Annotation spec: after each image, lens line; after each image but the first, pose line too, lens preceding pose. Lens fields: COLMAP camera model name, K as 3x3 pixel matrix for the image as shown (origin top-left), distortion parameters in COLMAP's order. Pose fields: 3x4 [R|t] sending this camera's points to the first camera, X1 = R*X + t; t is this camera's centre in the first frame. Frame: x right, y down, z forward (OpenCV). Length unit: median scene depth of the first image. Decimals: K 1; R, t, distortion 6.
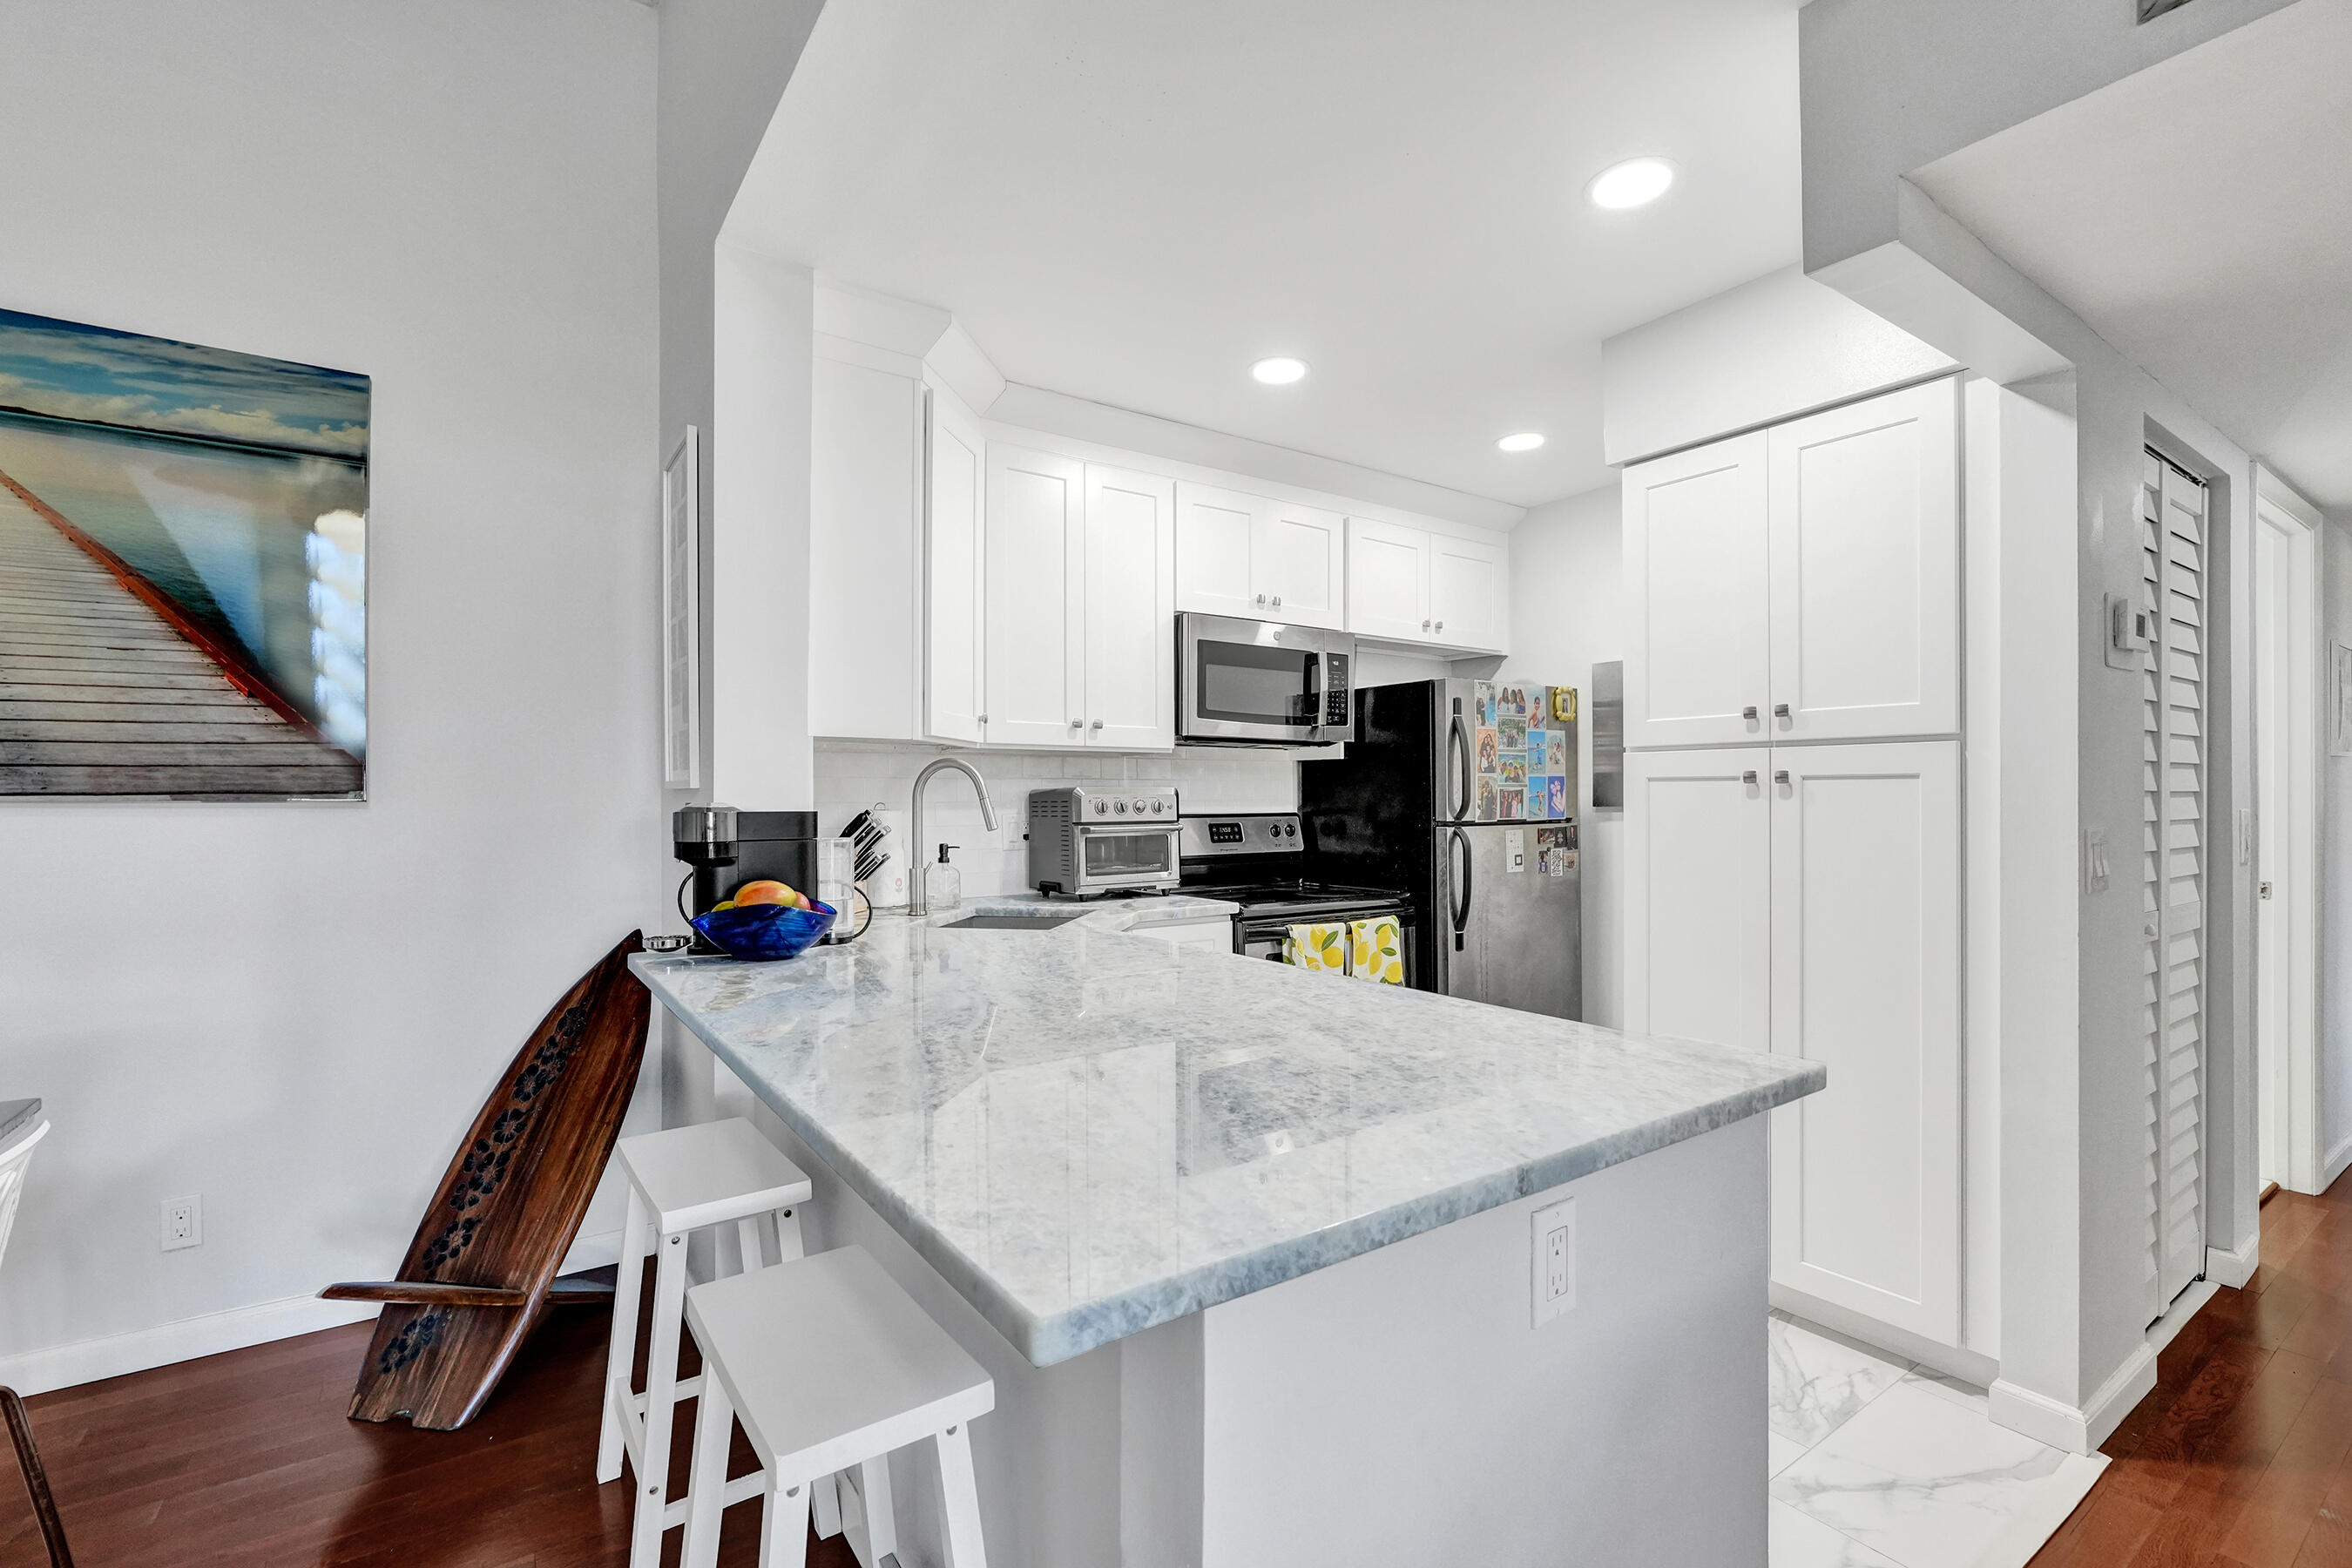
lens RADIAL K [[1046.3, 0, 1172.2], [0, 1046.3, 787.7], [0, 0, 1]] dist [-0.007950, 0.000731]
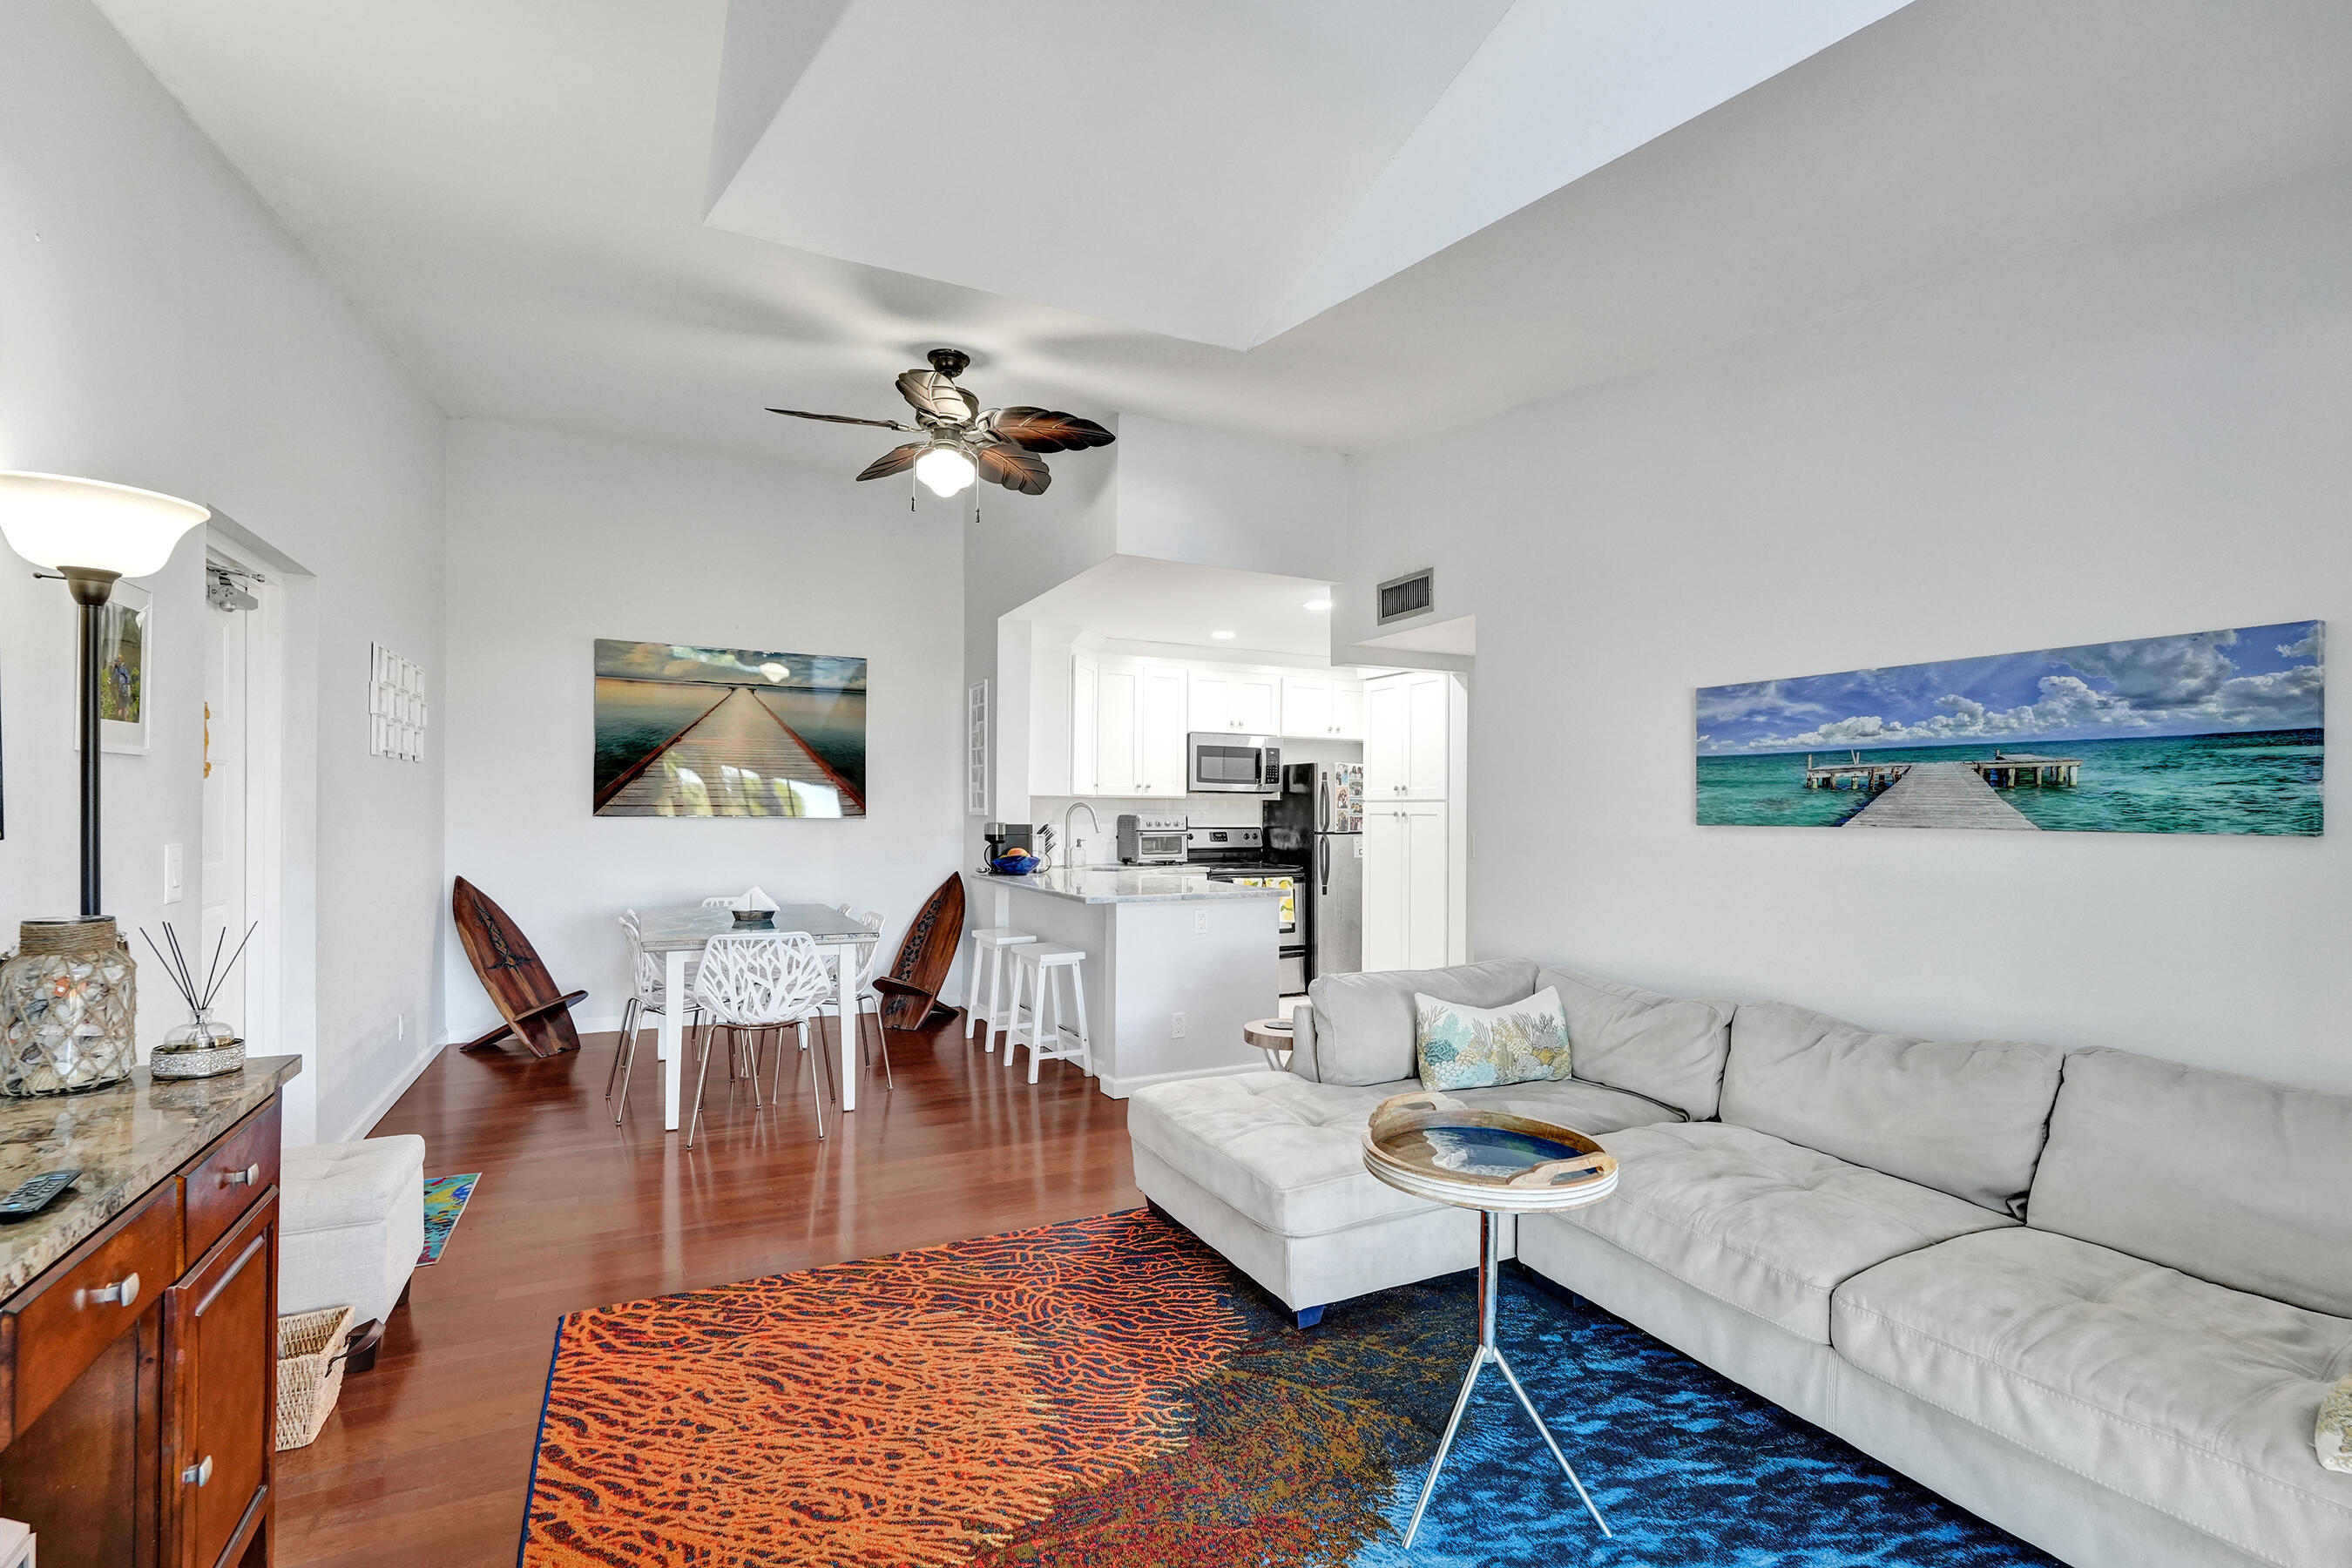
lens RADIAL K [[1046.3, 0, 1179.3], [0, 1046.3, 796.1], [0, 0, 1]] dist [-0.007950, 0.000731]
pose [[0.991510, 0.006135, -0.129883, 0.280617], [-0.007021, 0.999955, -0.006360, -0.025788], [0.129838, 0.007218, 0.991509, -1.178399]]
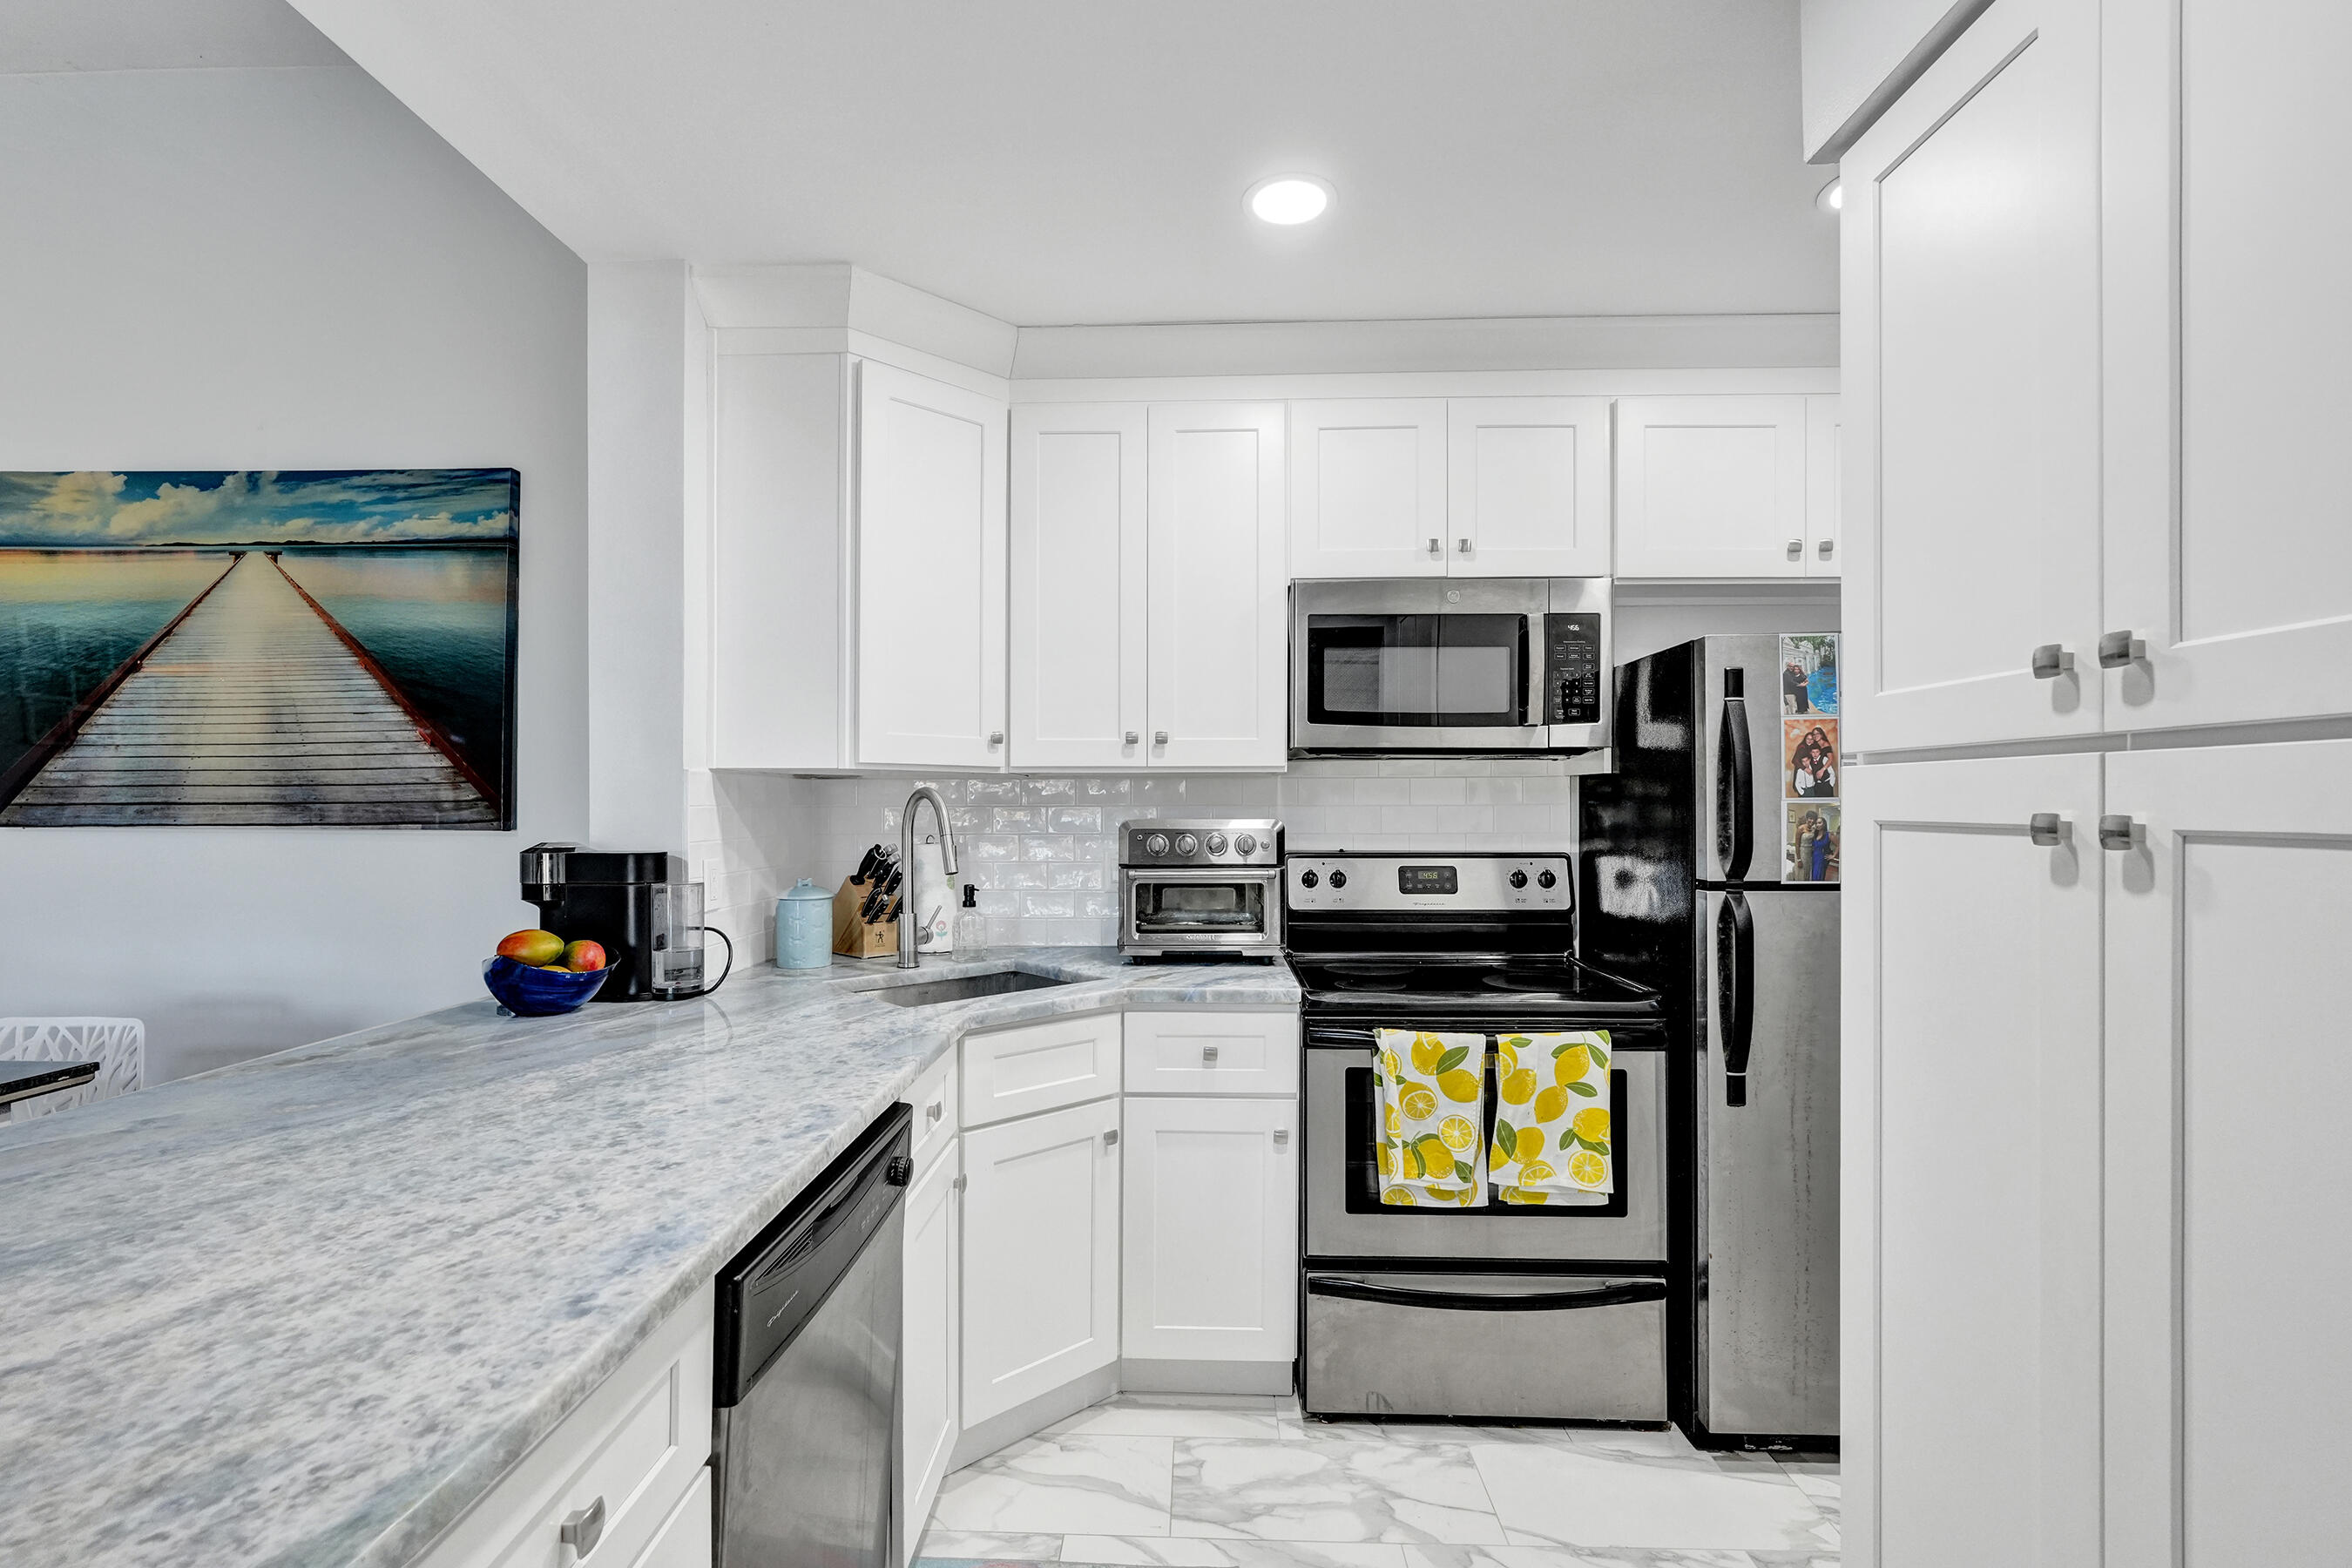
lens RADIAL K [[1046.3, 0, 1166.2], [0, 1046.3, 794.6], [0, 0, 1]] dist [-0.007950, 0.000731]
pose [[0.801087, -0.003468, -0.598538, 0.400390], [0.003844, 0.999992, -0.000650, -0.018306], [0.598535, -0.001780, 0.801094, 0.380710]]
